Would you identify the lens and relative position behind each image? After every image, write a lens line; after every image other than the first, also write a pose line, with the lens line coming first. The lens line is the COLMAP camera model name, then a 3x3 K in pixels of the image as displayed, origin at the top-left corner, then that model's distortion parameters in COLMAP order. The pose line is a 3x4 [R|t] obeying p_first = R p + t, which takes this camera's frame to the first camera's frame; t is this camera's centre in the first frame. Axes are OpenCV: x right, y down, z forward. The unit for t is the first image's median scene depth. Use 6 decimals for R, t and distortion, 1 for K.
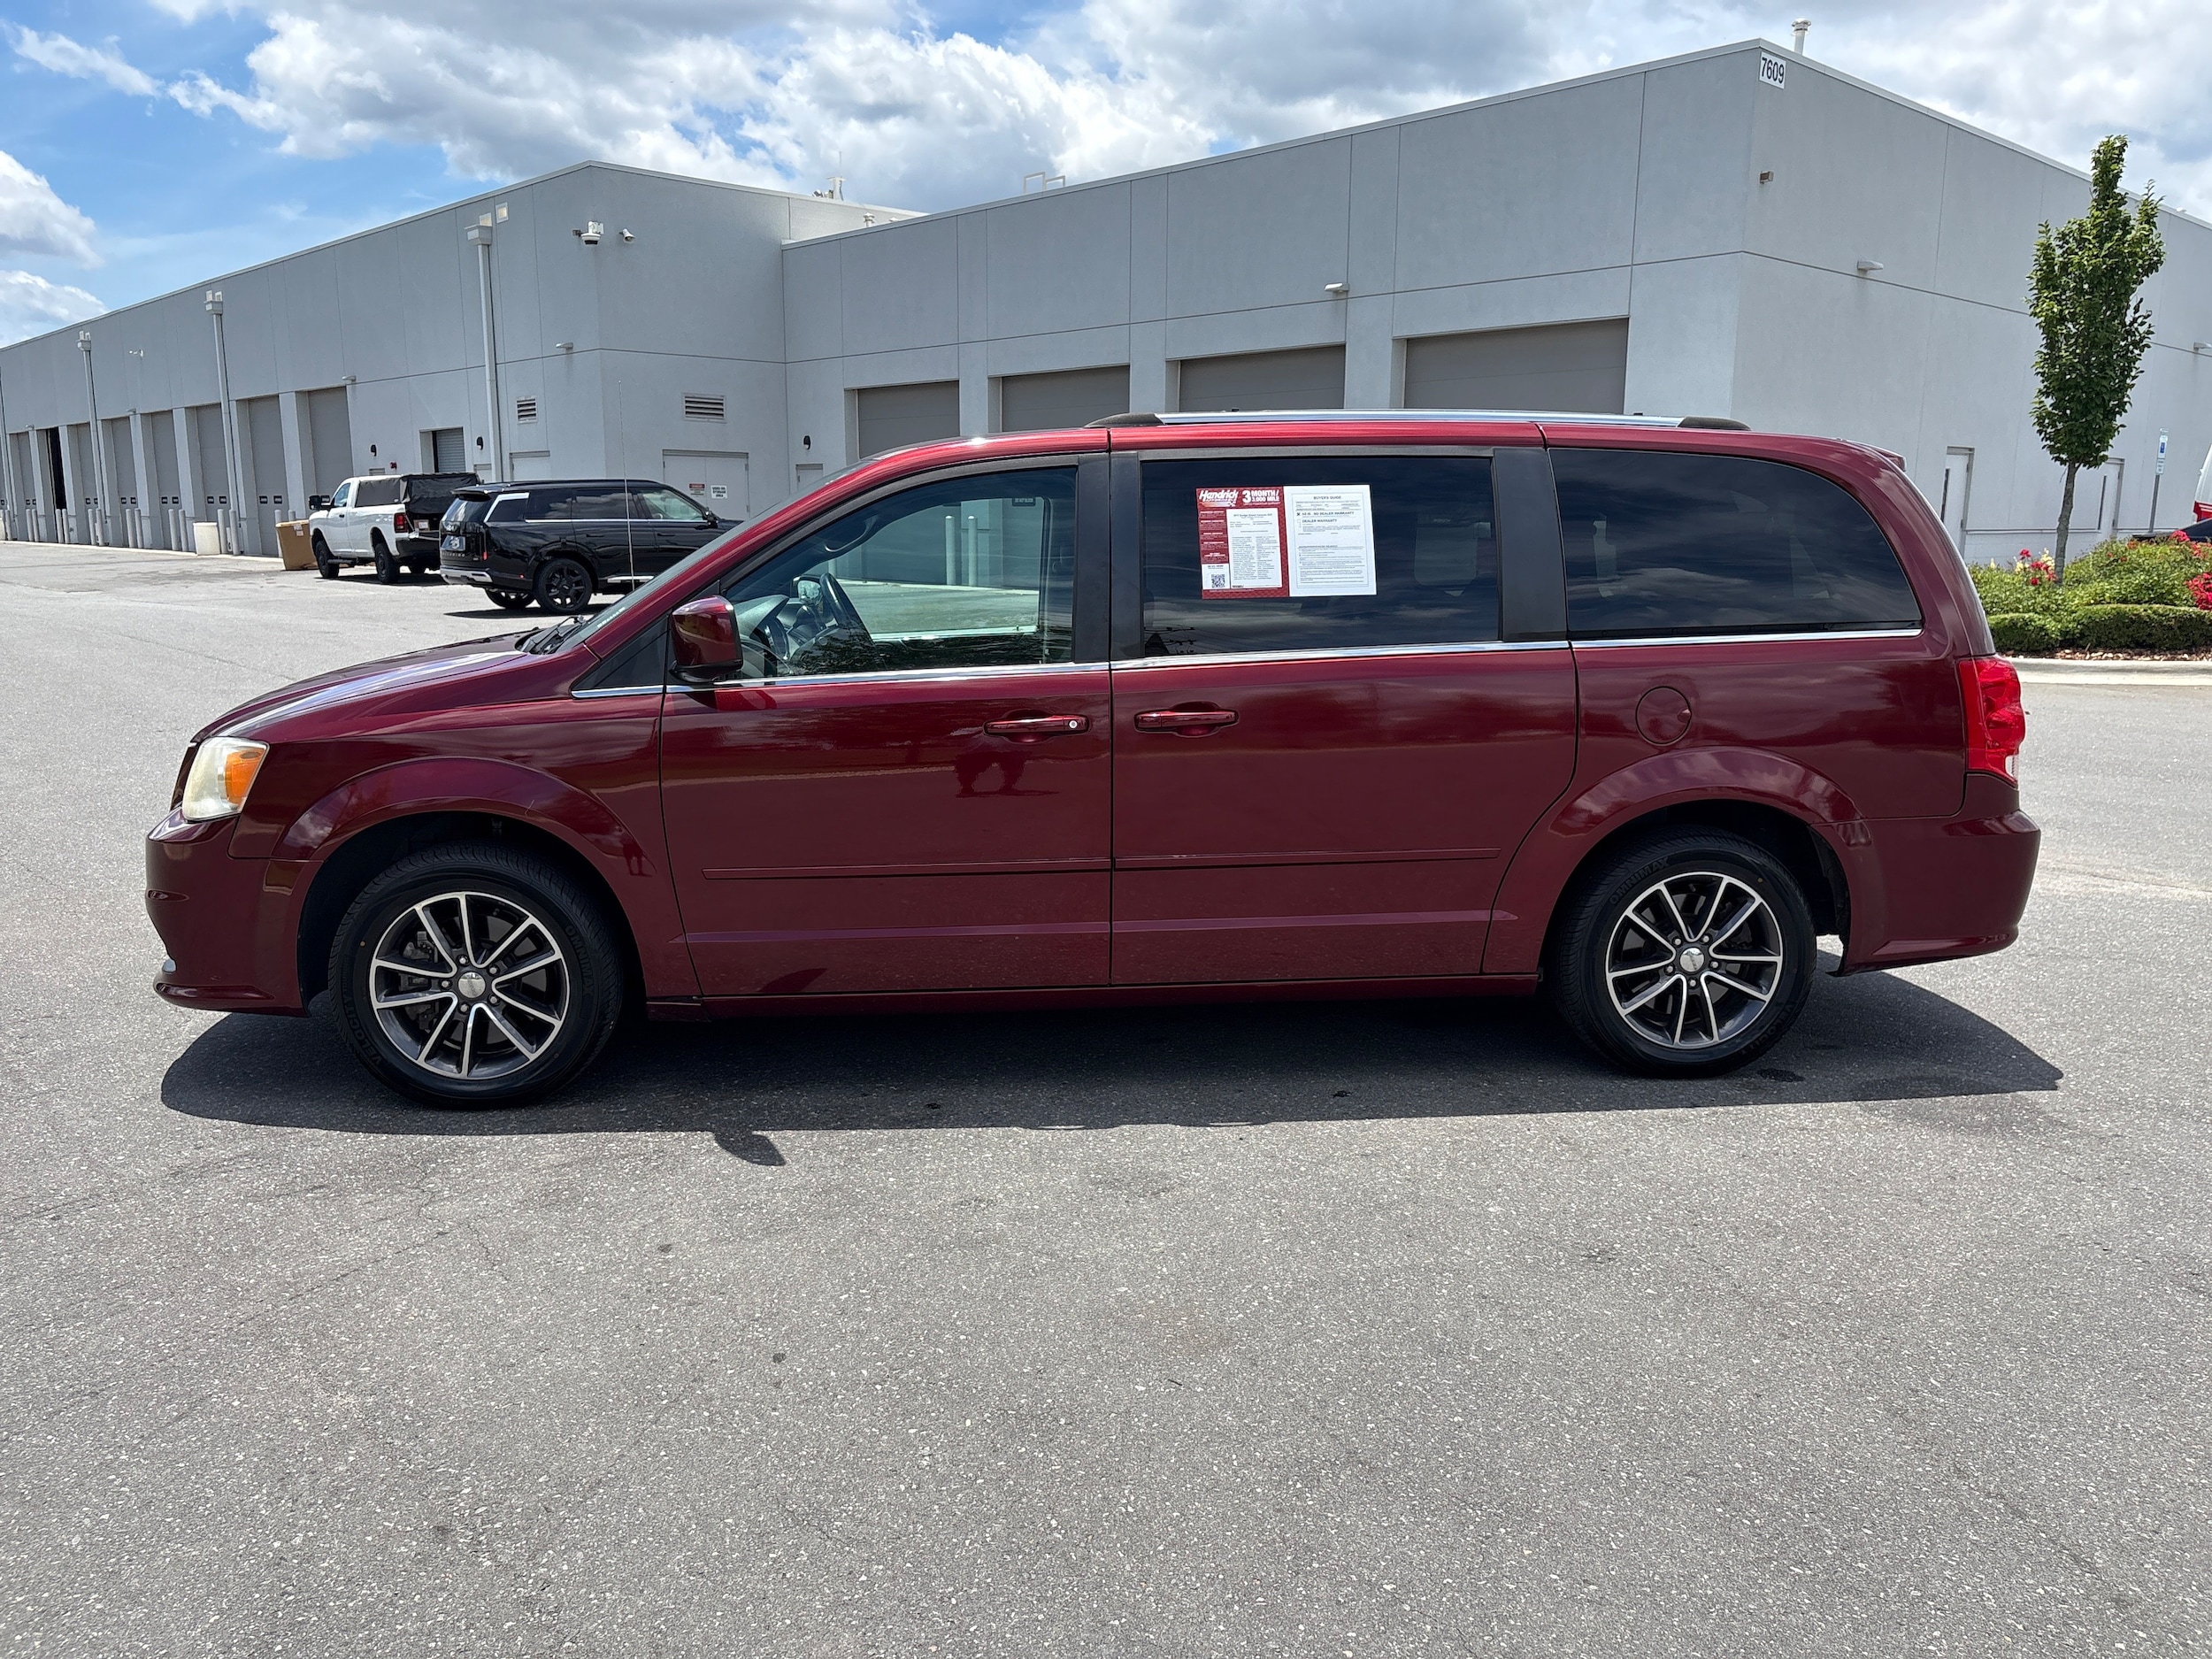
lens RADIAL K [[1716.0, 0, 1095.8], [0, 1716.0, 833.1], [0, 0, 1]] dist [0.031485, -0.034994]
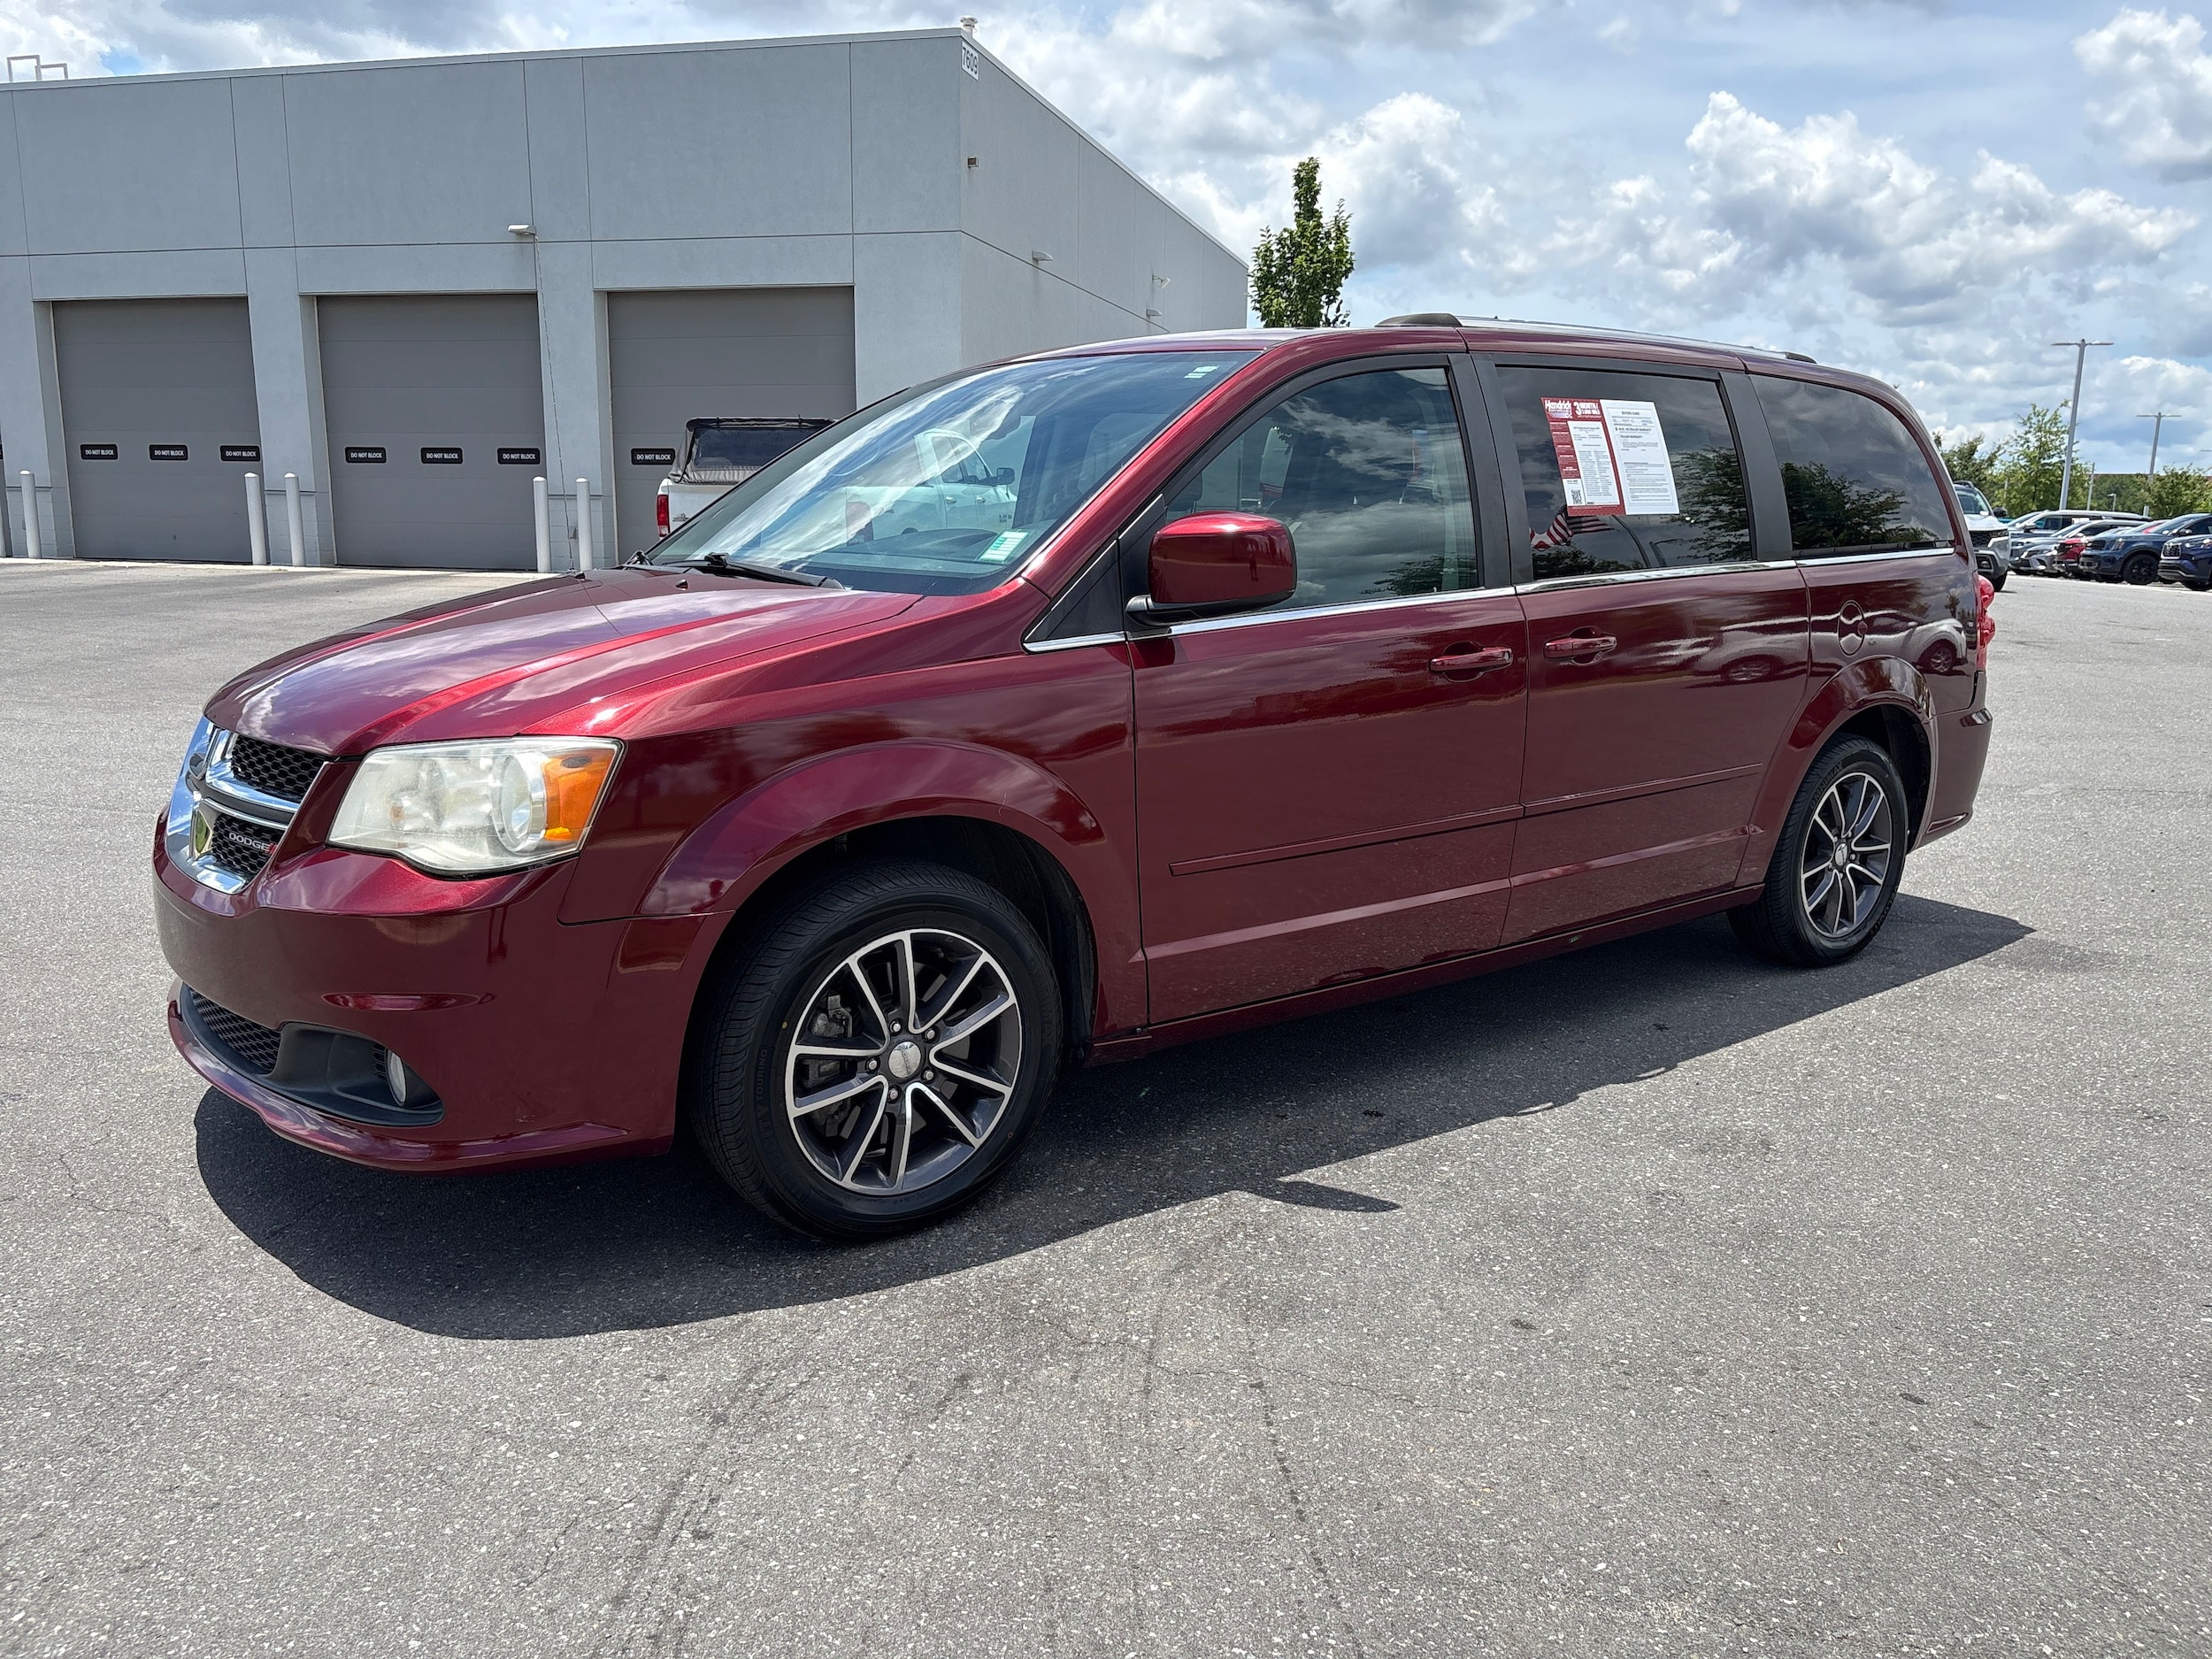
lens RADIAL K [[1716.0, 0, 1099.3], [0, 1716.0, 825.2], [0, 0, 1]] dist [0.031485, -0.034994]
pose [[0.838823, -0.094248, 0.536184, -0.663816], [0.090138, 0.995351, 0.033943, -0.024973], [-0.536891, 0.019858, 0.843418, 0.355567]]
